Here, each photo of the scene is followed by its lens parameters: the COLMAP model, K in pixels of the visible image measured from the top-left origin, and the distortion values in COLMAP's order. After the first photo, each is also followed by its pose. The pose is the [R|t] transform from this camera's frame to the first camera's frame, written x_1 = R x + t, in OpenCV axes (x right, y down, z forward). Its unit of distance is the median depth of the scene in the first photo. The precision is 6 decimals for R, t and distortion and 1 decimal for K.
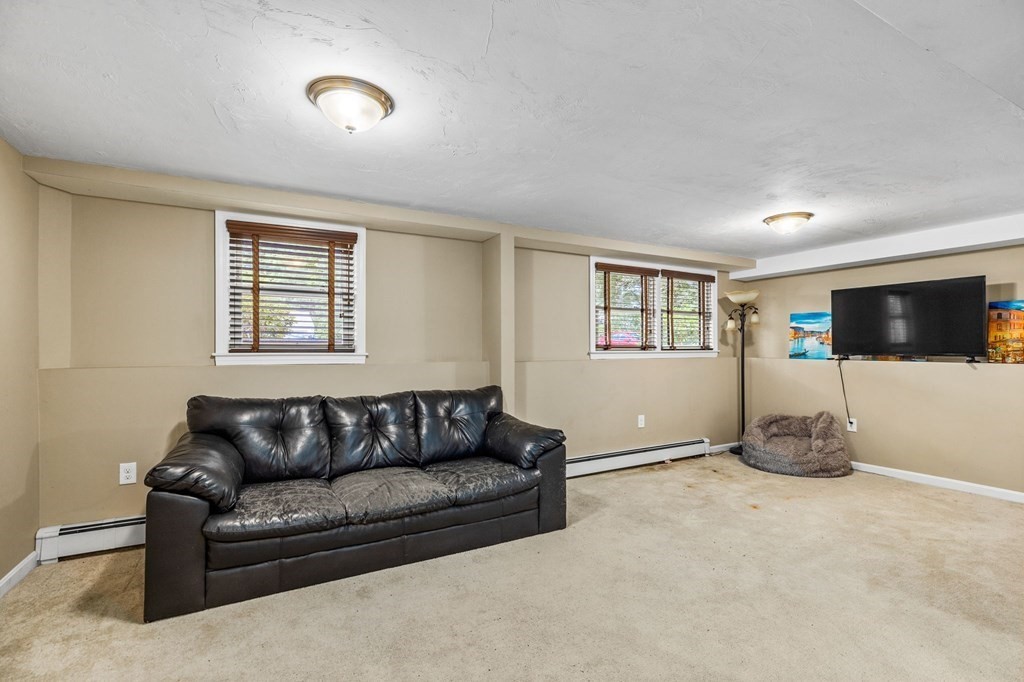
lens RADIAL K [[460.7, 0, 509.7], [0, 460.7, 340.9], [0, 0, 1]] dist [-0.004709, 0.000056]
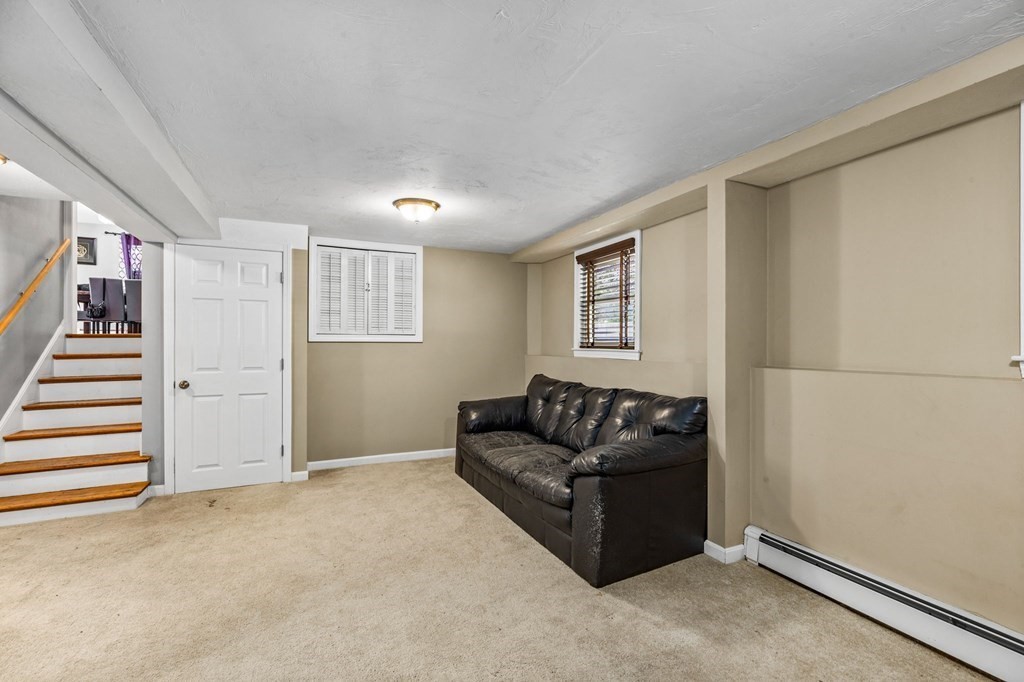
lens RADIAL K [[460.7, 0, 509.7], [0, 460.7, 340.9], [0, 0, 1]] dist [-0.004709, 0.000056]
pose [[-0.067174, -0.006431, -0.997721, 0.805852], [0.009052, 0.999934, -0.007054, 0.011099], [0.997700, -0.009505, -0.067111, 0.845743]]
